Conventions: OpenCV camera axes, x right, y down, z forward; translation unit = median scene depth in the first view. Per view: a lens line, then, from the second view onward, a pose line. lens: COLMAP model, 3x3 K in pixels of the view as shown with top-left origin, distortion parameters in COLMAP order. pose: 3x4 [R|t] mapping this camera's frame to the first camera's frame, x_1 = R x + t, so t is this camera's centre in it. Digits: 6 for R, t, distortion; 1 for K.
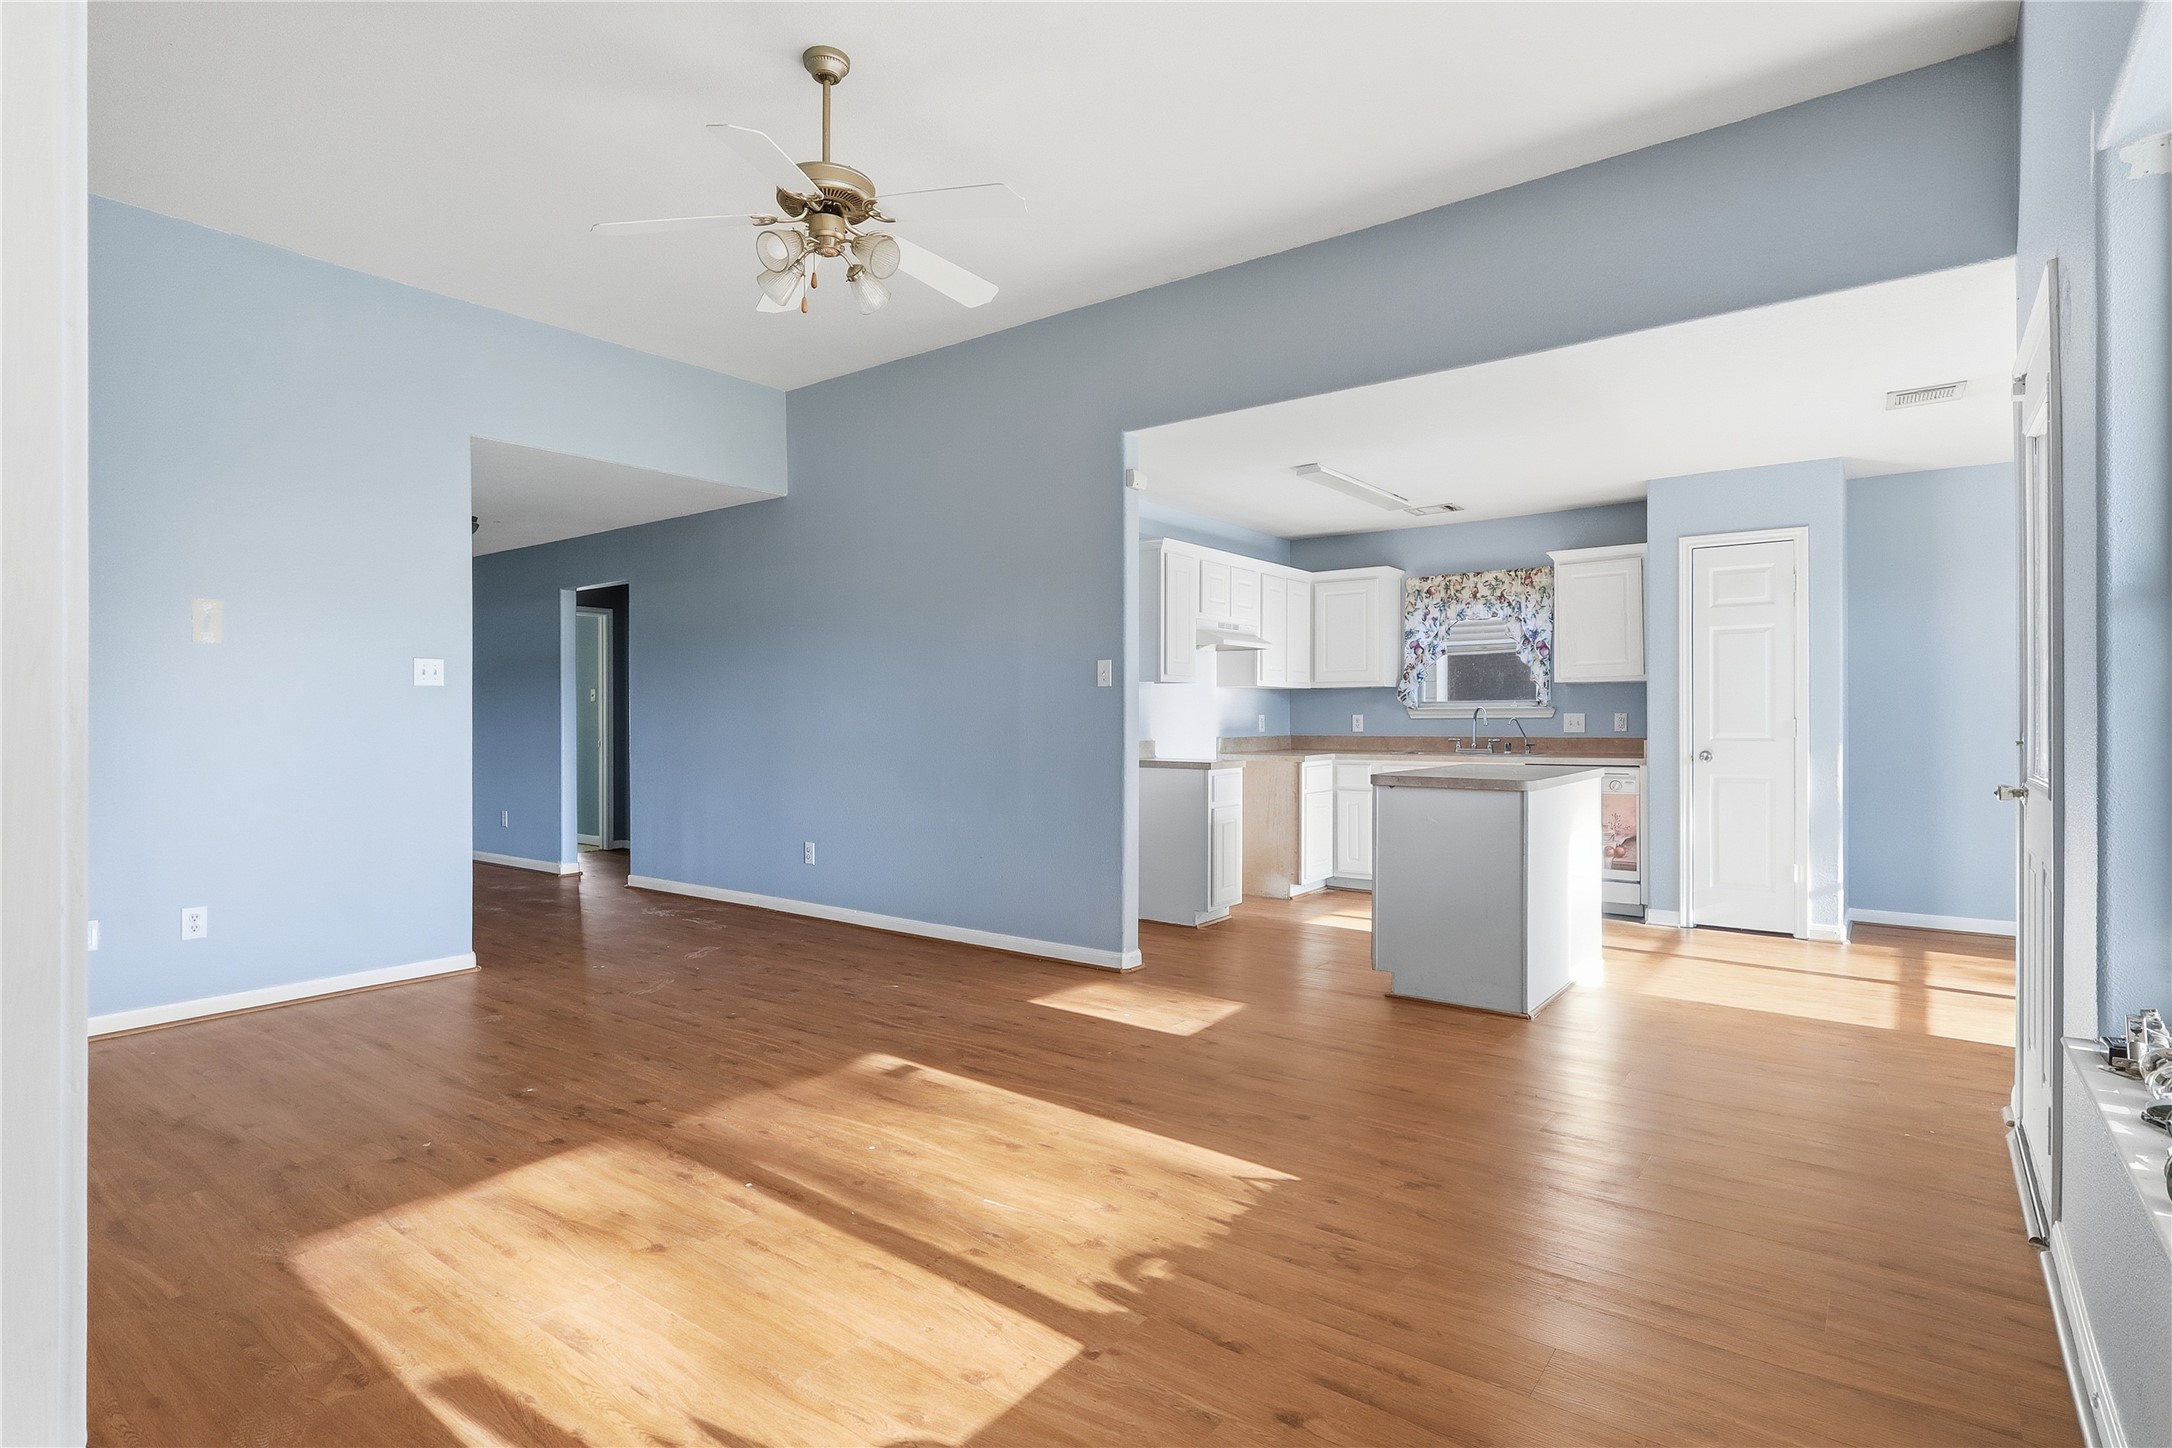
lens RADIAL K [[1092.6, 0, 1075.2], [0, 1092.6, 719.4], [0, 0, 1]] dist [-0.007557, 0.000776]
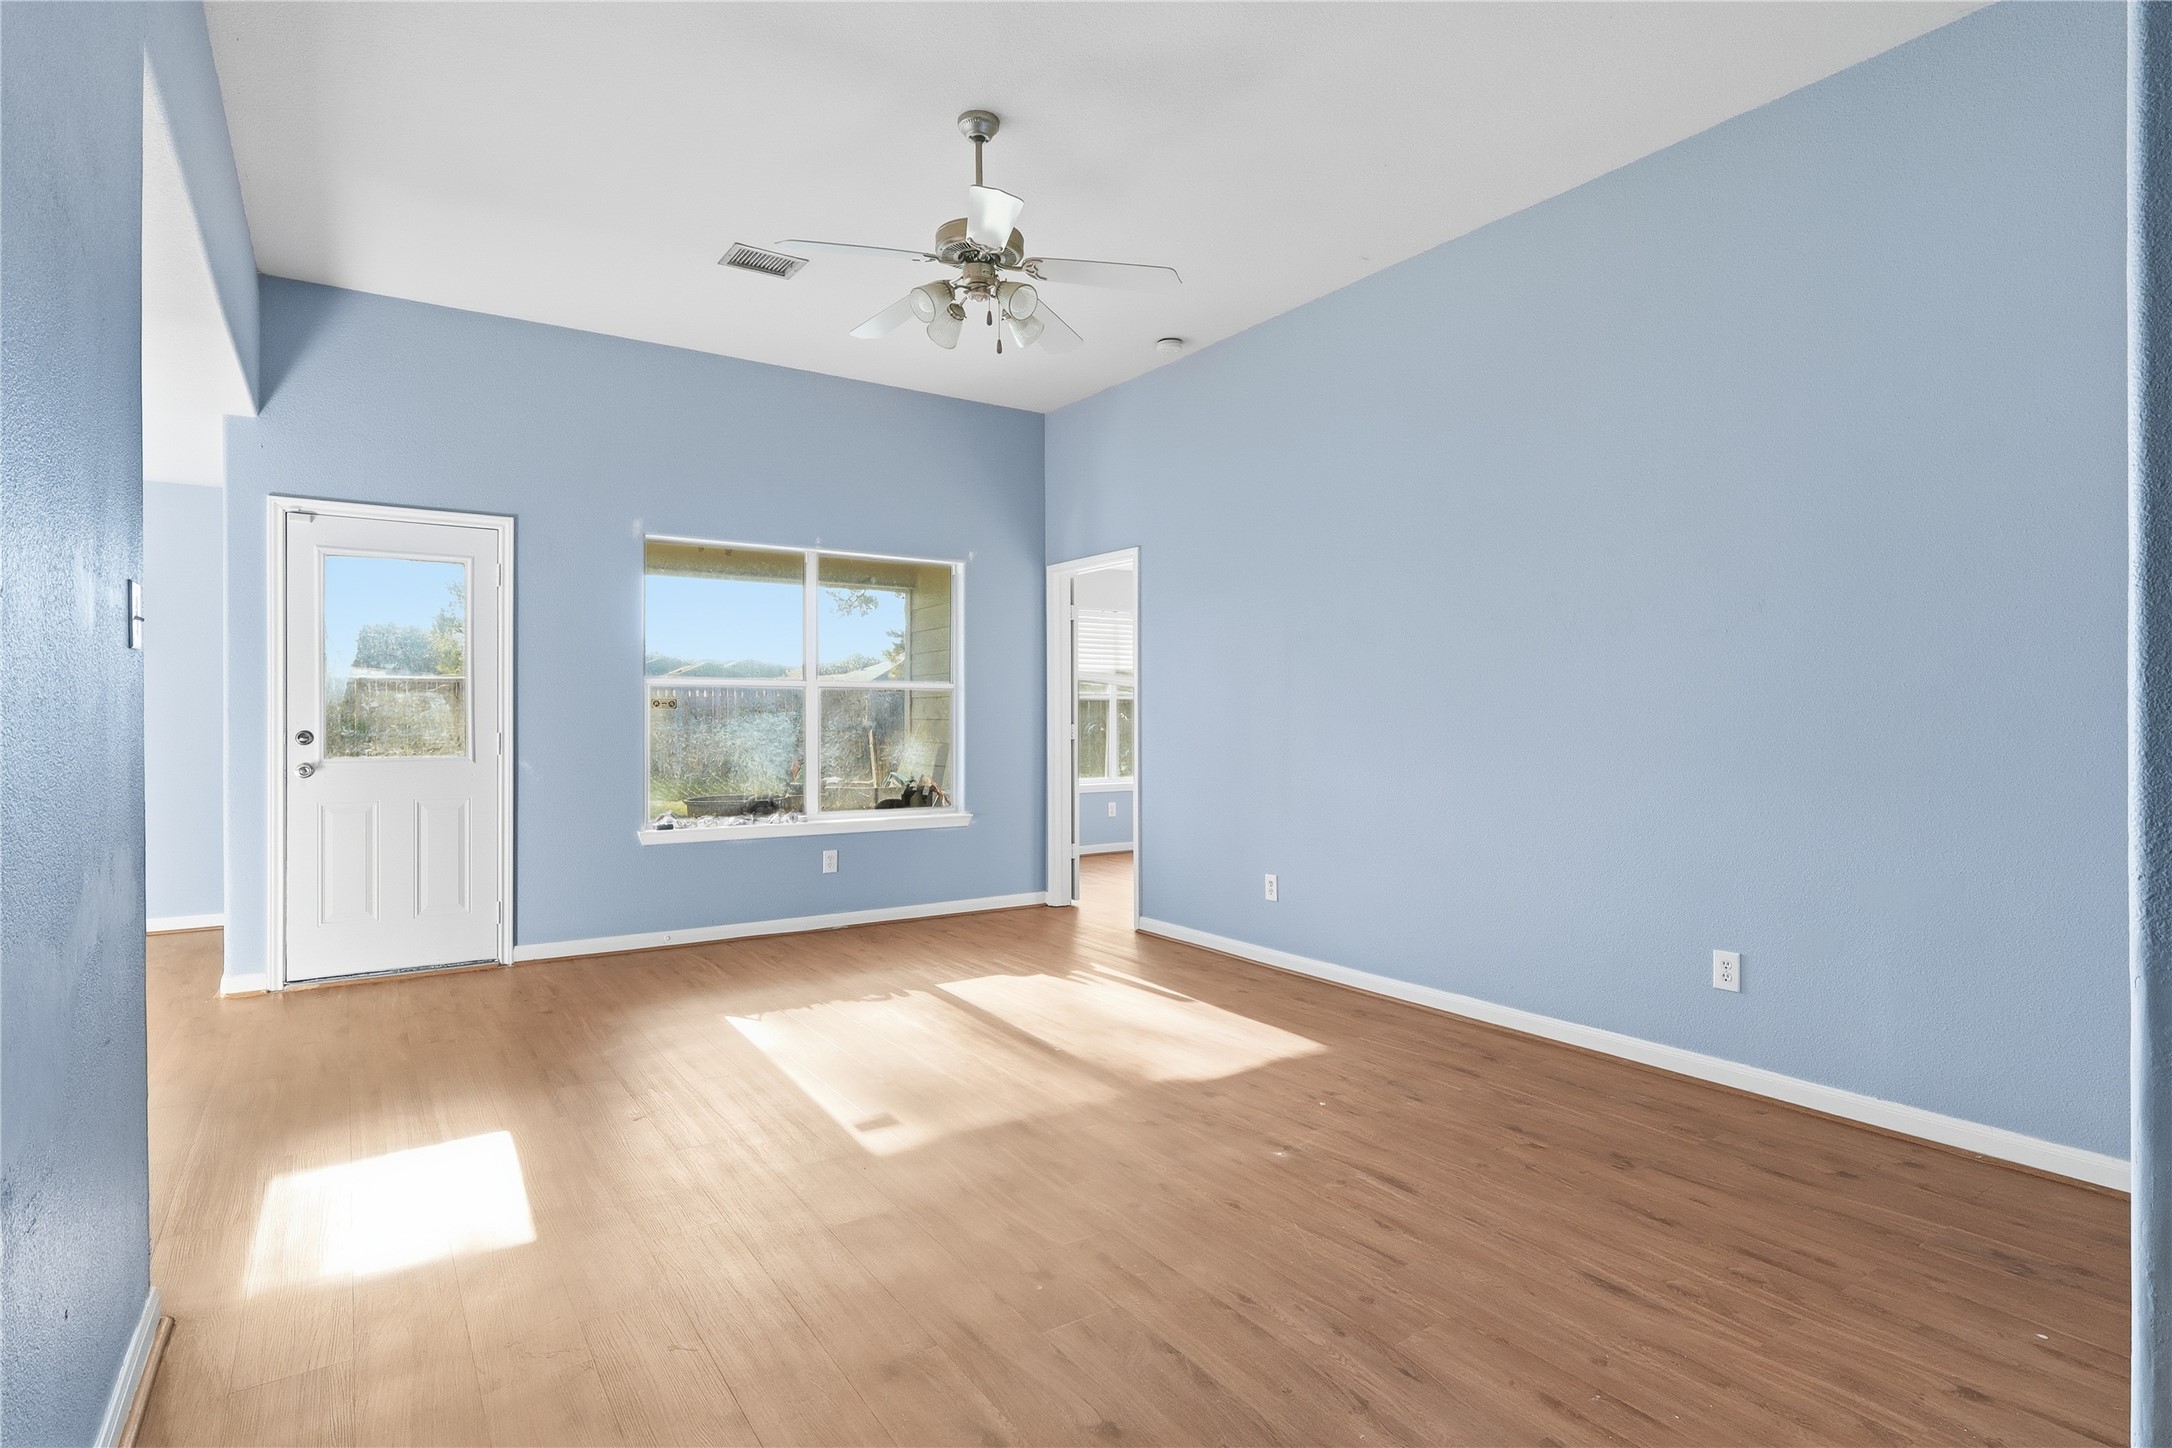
lens RADIAL K [[1092.6, 0, 1086.3], [0, 1092.6, 709.3], [0, 0, 1]] dist [-0.007557, 0.000776]
pose [[-0.949544, 0.003923, 0.313609, -0.362671], [0.002210, 0.999981, -0.005819, -0.005268], [-0.313626, -0.004832, -0.949534, 1.082691]]
